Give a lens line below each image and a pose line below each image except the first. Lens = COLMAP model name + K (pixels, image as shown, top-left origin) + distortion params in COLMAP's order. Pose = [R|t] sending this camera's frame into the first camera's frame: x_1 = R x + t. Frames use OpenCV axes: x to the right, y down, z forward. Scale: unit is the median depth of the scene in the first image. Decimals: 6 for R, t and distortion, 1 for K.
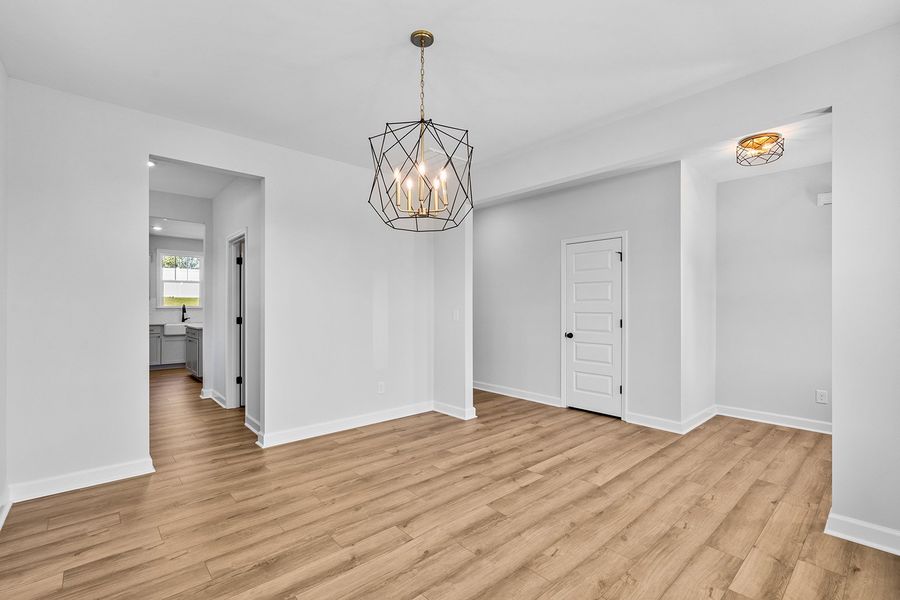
lens RADIAL K [[397.6, 0, 450.2], [0, 397.6, 304.0], [0, 0, 1]] dist [-0.003047, 0.000338]
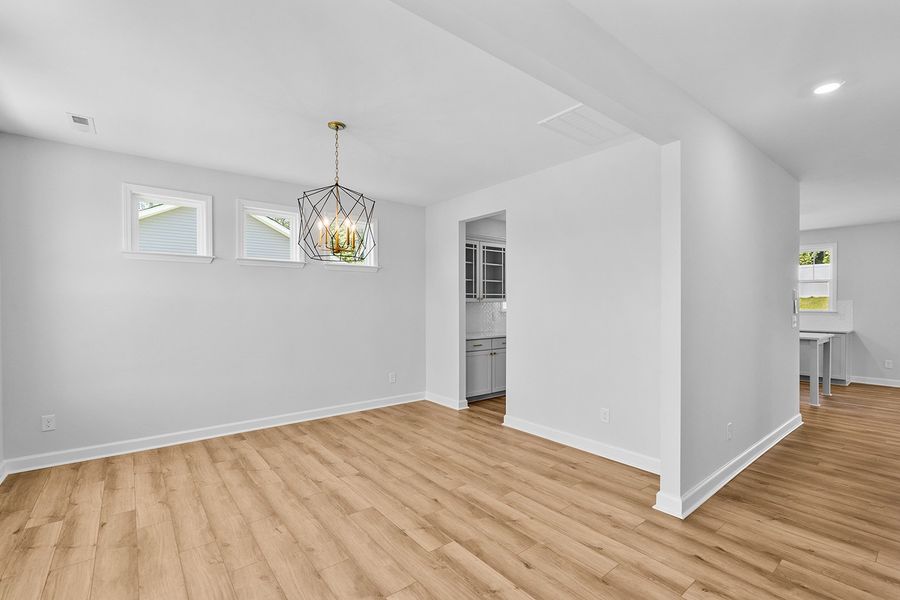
lens RADIAL K [[397.6, 0, 449.7], [0, 397.6, 303.7], [0, 0, 1]] dist [-0.003047, 0.000338]
pose [[-0.041927, -0.003266, -0.999115, 0.975571], [0.004045, 0.999986, -0.003439, -0.023982], [0.999112, -0.004186, -0.041913, 1.075227]]
